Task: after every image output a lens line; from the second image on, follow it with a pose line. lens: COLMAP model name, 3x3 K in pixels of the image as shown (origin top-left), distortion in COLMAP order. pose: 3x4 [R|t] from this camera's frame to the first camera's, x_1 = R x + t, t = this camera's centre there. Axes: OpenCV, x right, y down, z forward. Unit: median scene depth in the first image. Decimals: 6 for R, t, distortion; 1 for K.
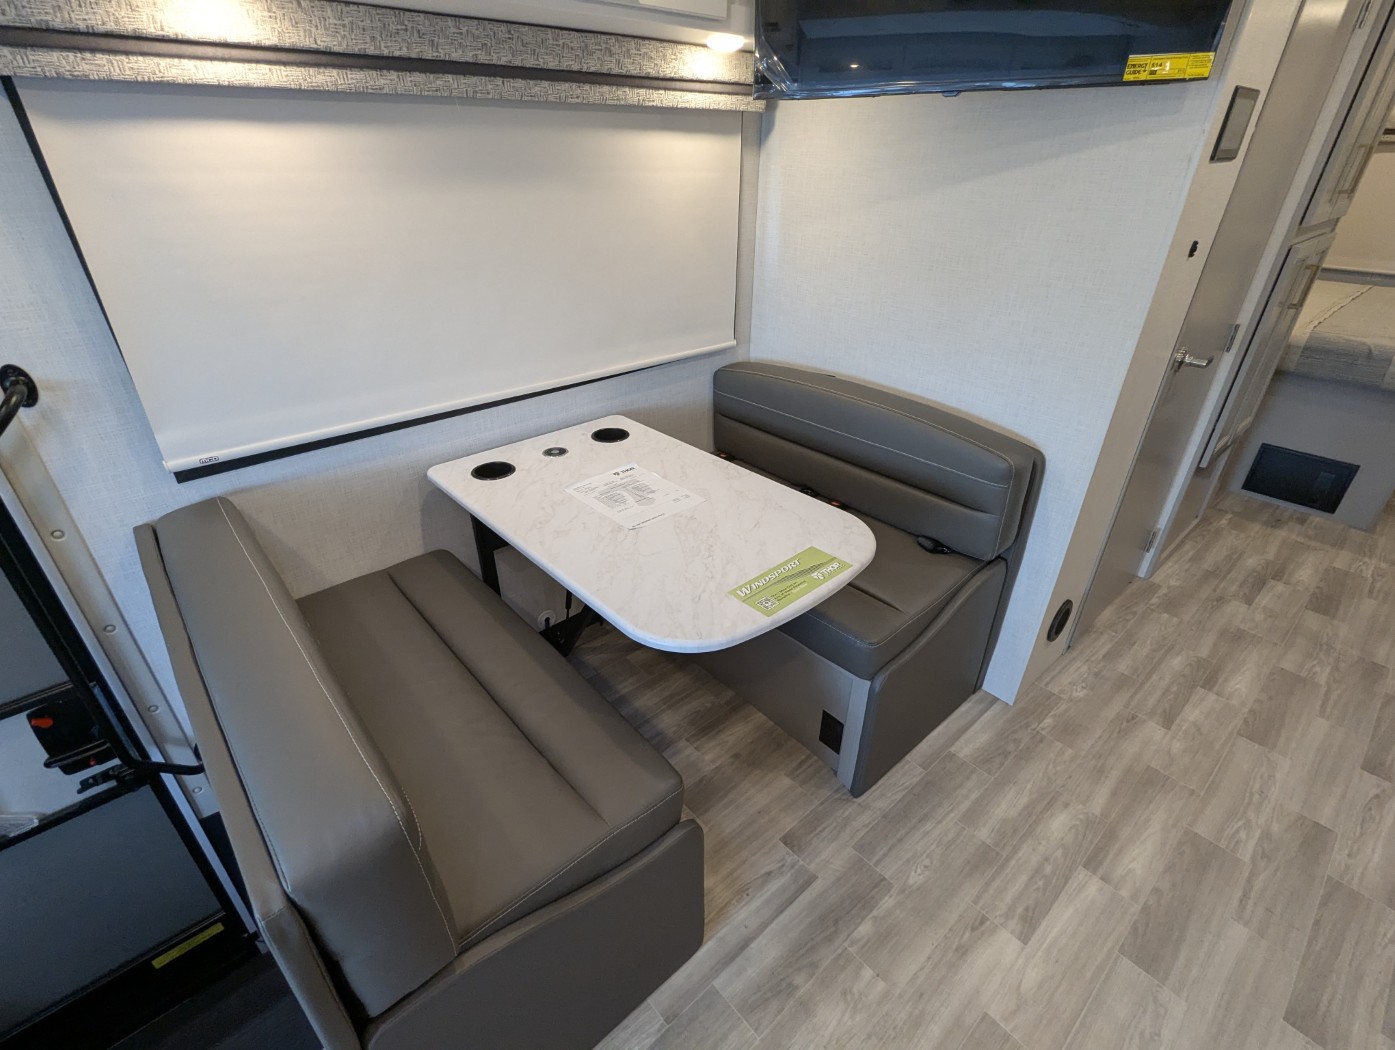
lens RADIAL K [[662.9, 0, 697.0], [0, 662.9, 527.1], [0, 0, 1]] dist [-0.001810, 0.001989]
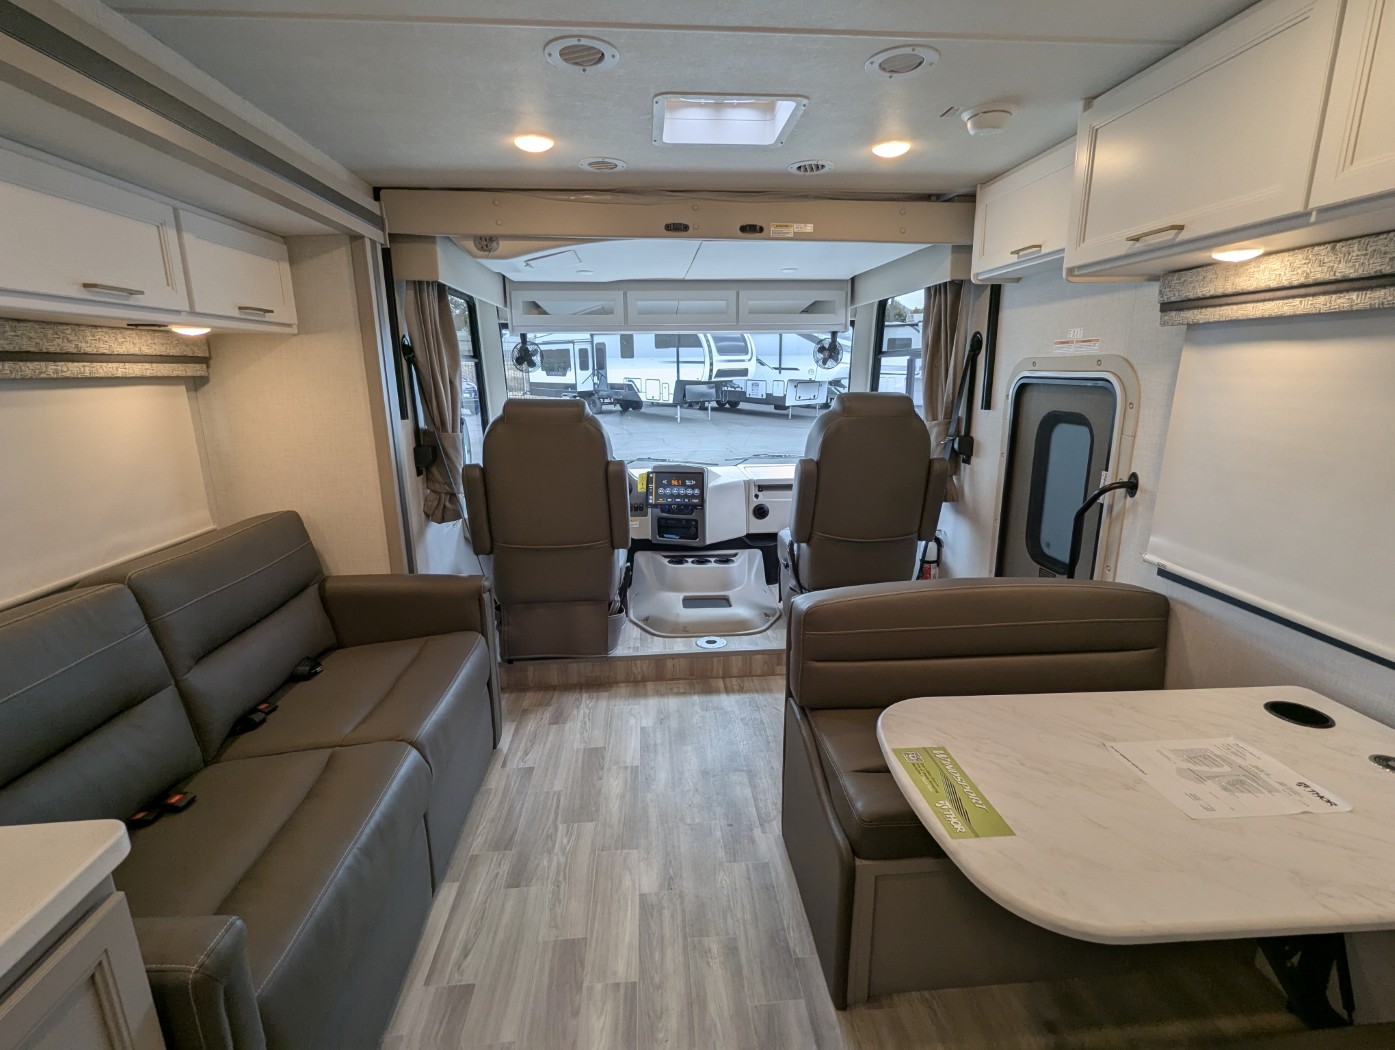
lens RADIAL K [[662.9, 0, 697.4], [0, 662.9, 524.1], [0, 0, 1]] dist [-0.001810, 0.001989]
pose [[-0.603740, 0.180624, -0.776449, 0.713224], [-0.395607, 0.777711, 0.488529, -0.365829], [0.692093, 0.602113, -0.398080, 0.666350]]
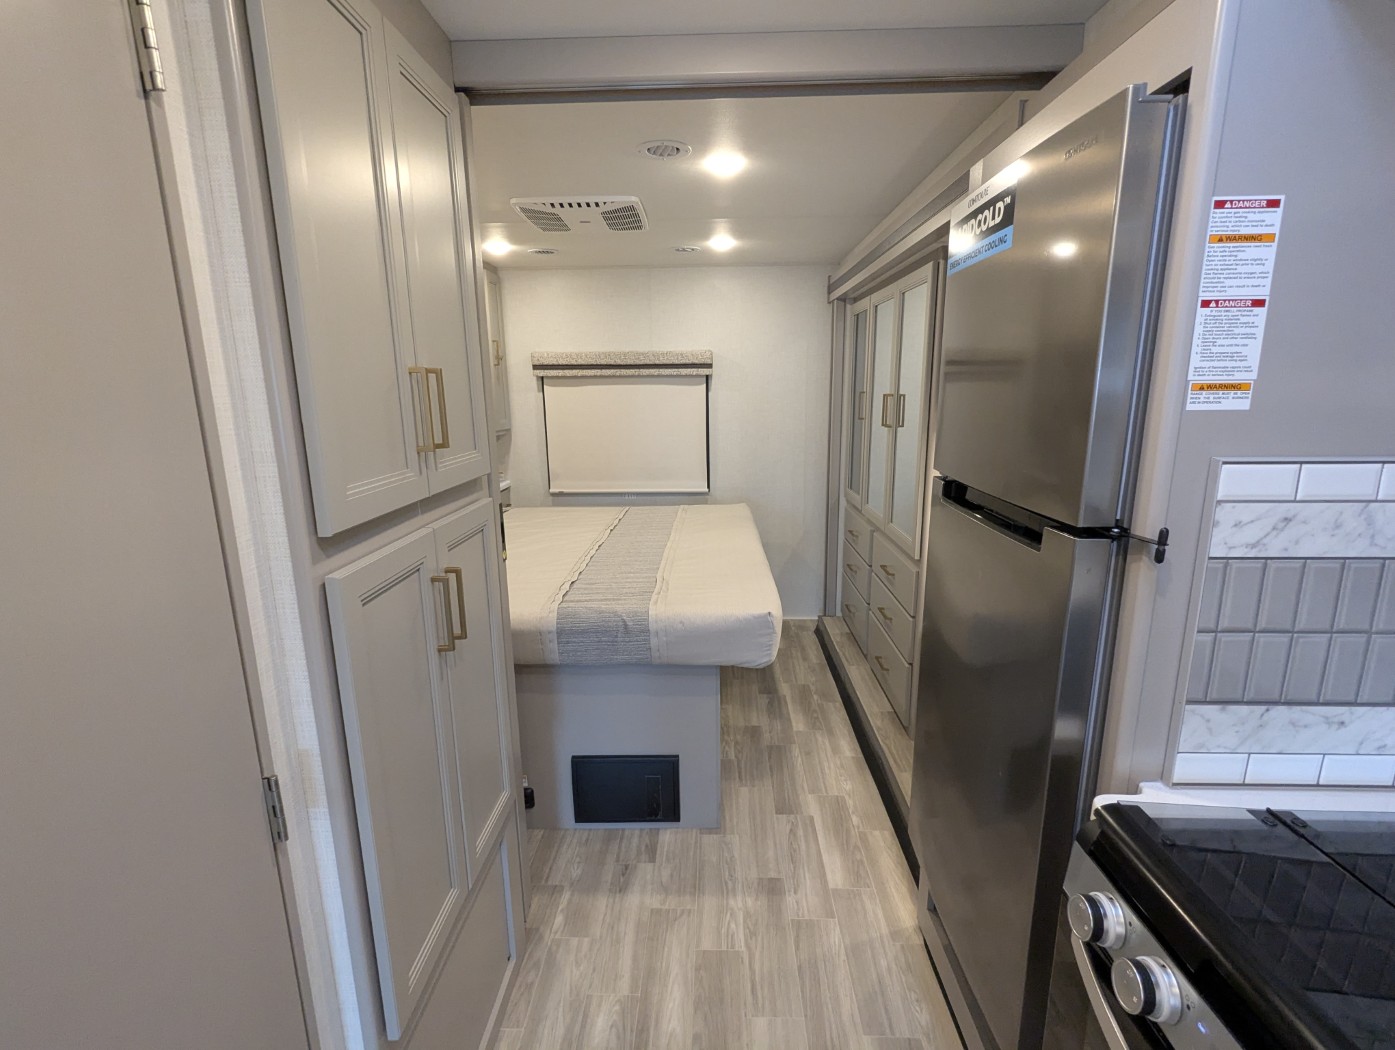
lens RADIAL K [[662.9, 0, 695.7], [0, 662.9, 525.6], [0, 0, 1]] dist [-0.001810, 0.001989]
pose [[0.686632, -0.166829, 0.707605, 0.916359], [0.379116, 0.912662, -0.152705, -0.358436], [-0.620328, 0.373117, 0.689911, 0.652748]]
